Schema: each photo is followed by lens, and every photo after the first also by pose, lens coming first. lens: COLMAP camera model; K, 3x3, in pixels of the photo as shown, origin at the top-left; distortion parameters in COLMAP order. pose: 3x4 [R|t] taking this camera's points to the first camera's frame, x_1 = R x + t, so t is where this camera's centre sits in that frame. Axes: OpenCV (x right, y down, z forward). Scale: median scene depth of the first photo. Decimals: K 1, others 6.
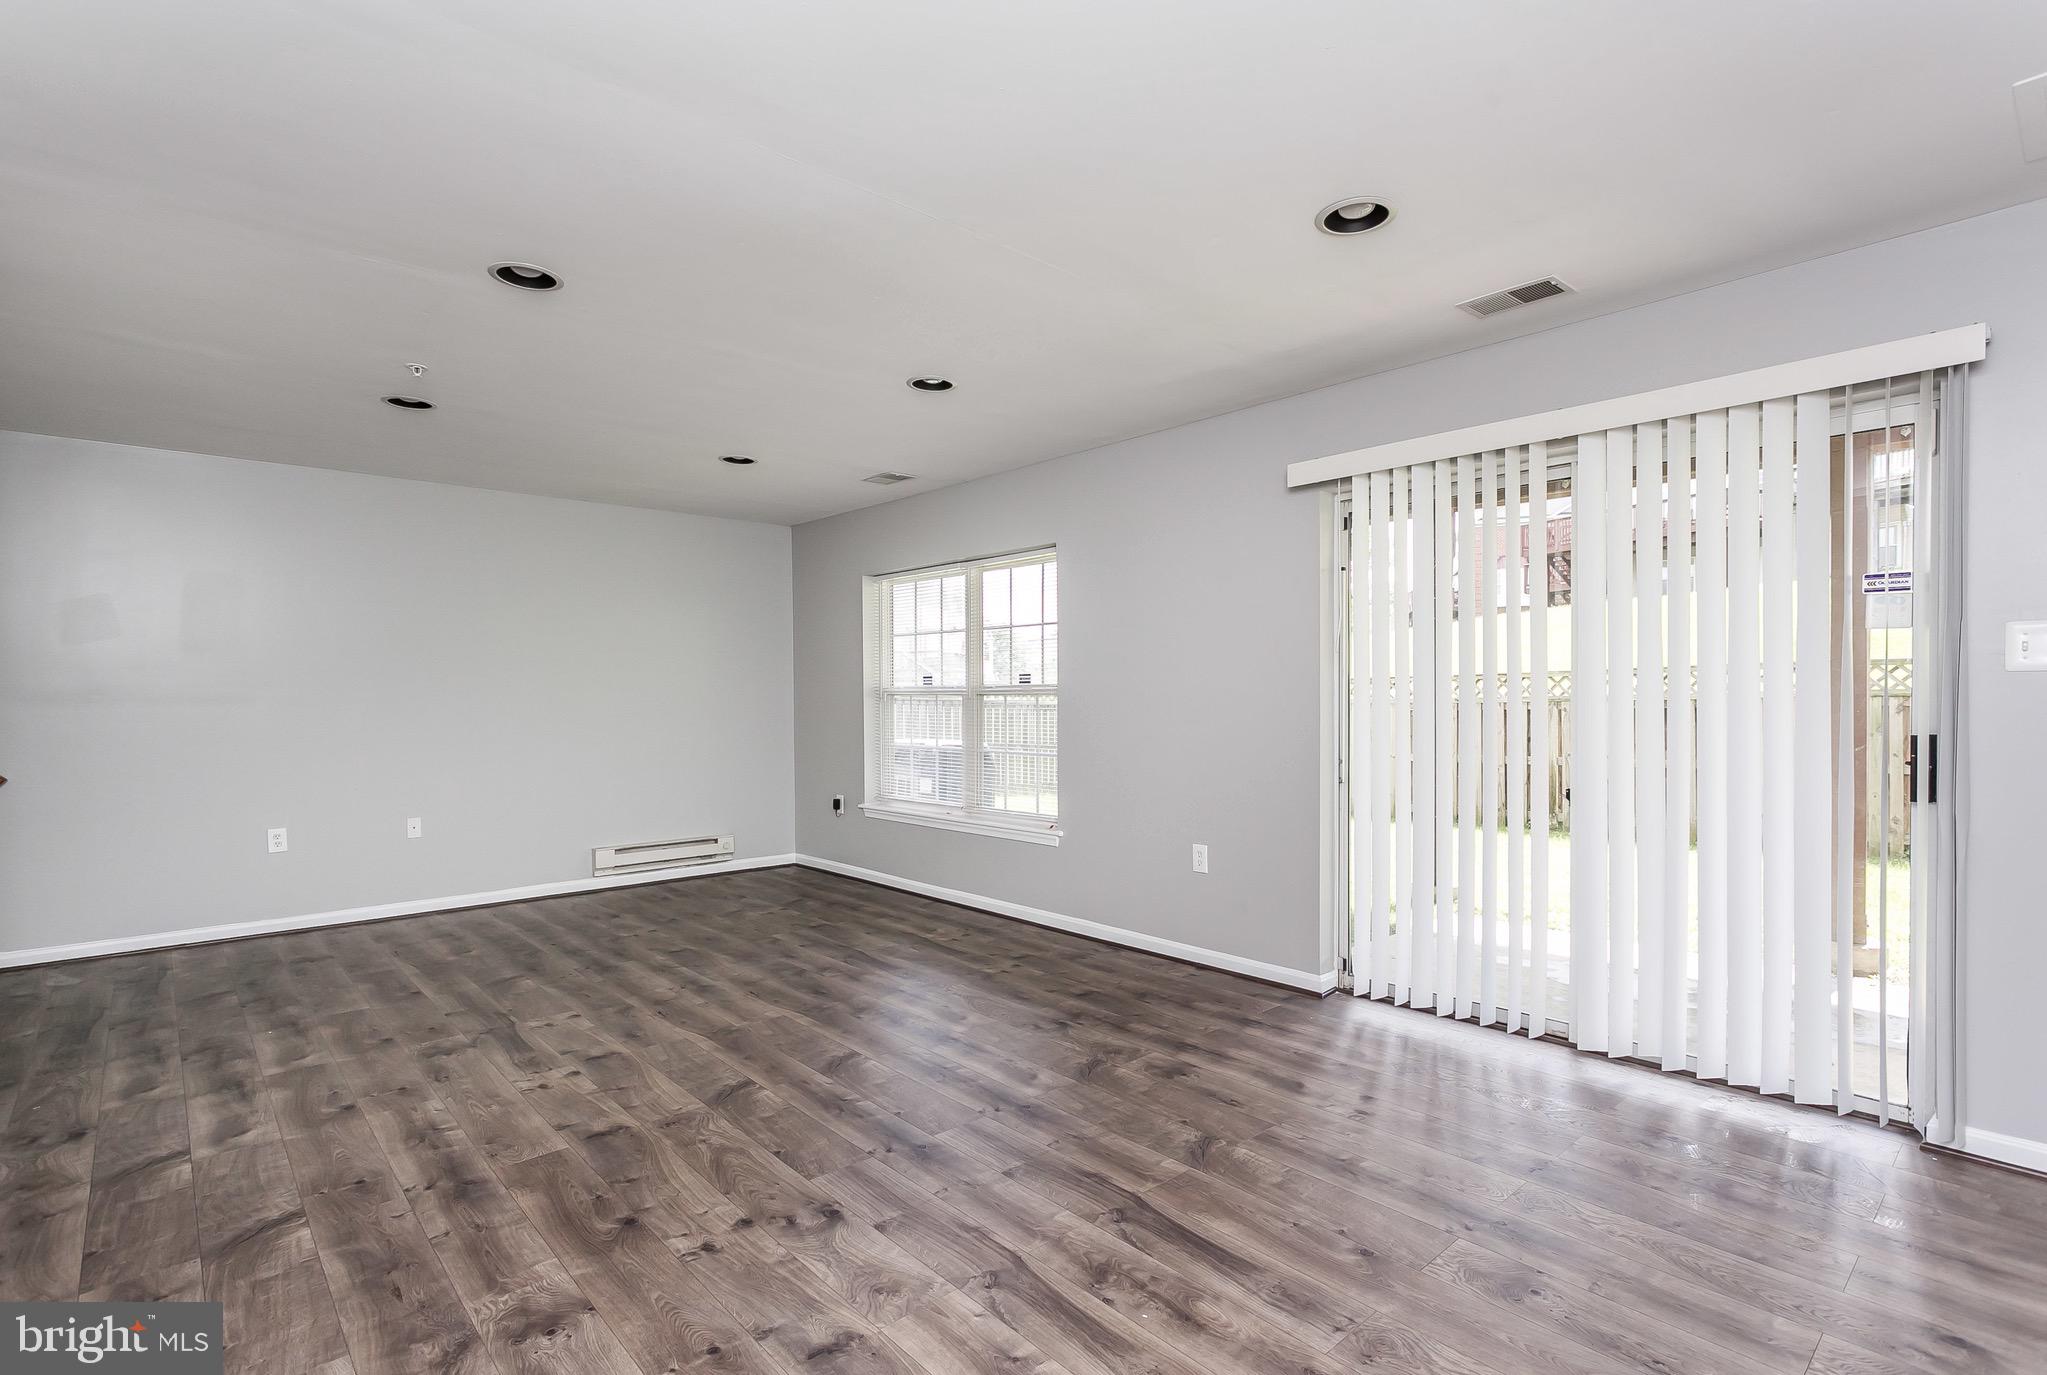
lens RADIAL K [[981.9, 0, 1019.4], [0, 981.9, 708.8], [0, 0, 1]] dist [-0.000361, -0.000138]
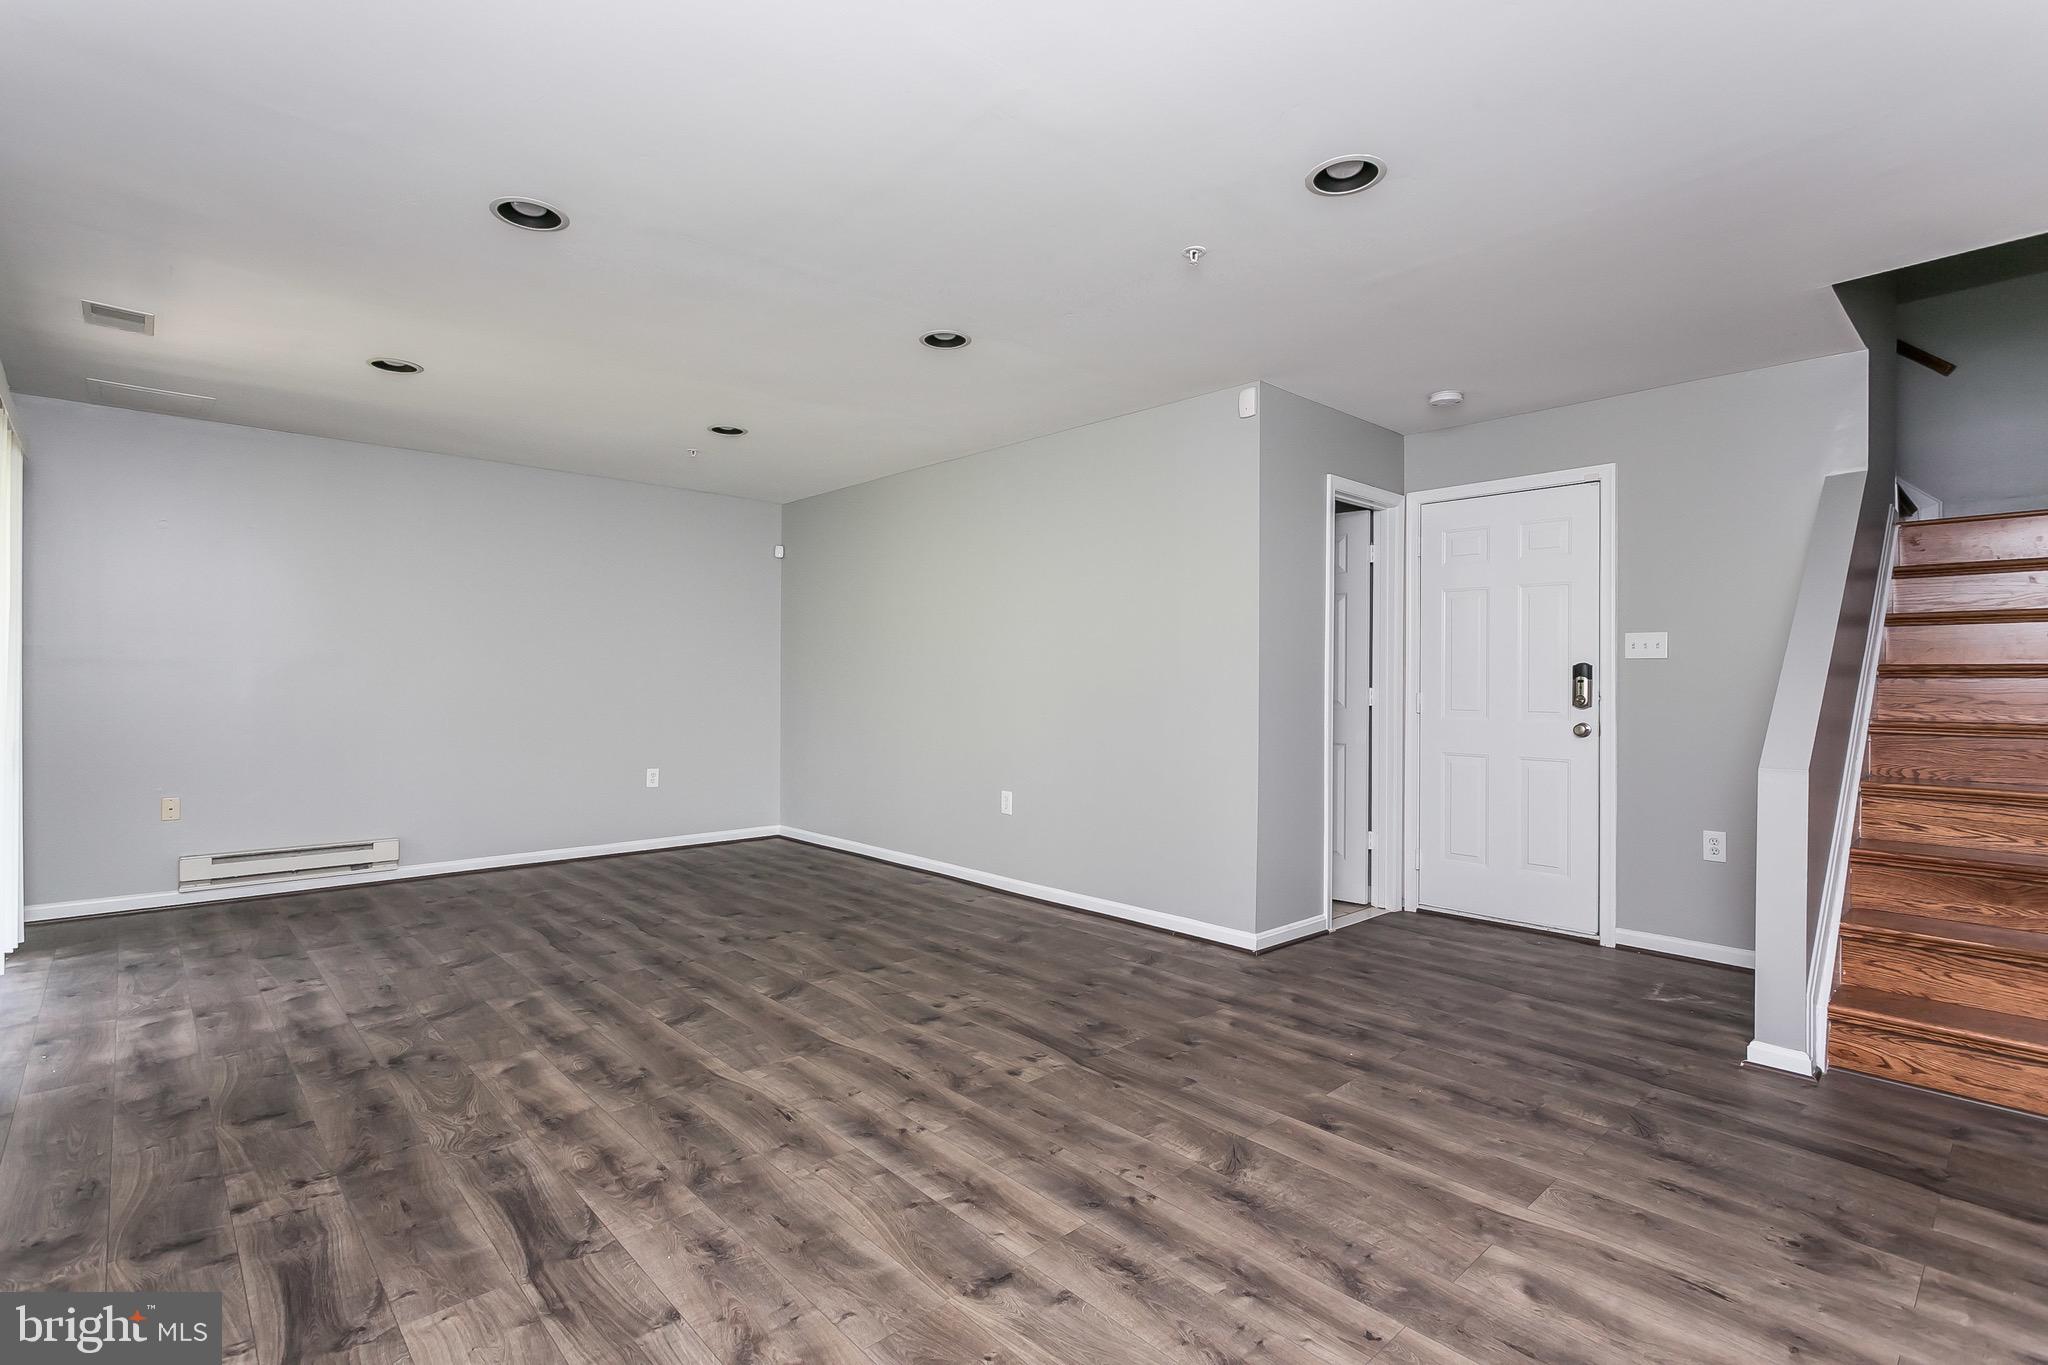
lens RADIAL K [[965.4, 0, 1016.6], [0, 965.4, 681.4], [0, 0, 1]] dist [-0.001265, 0.000500]
pose [[-0.999898, -0.001371, -0.014240, -0.488930], [-0.001536, 0.999931, 0.011623, -0.001187], [0.014223, 0.011644, -0.999831, 1.929017]]
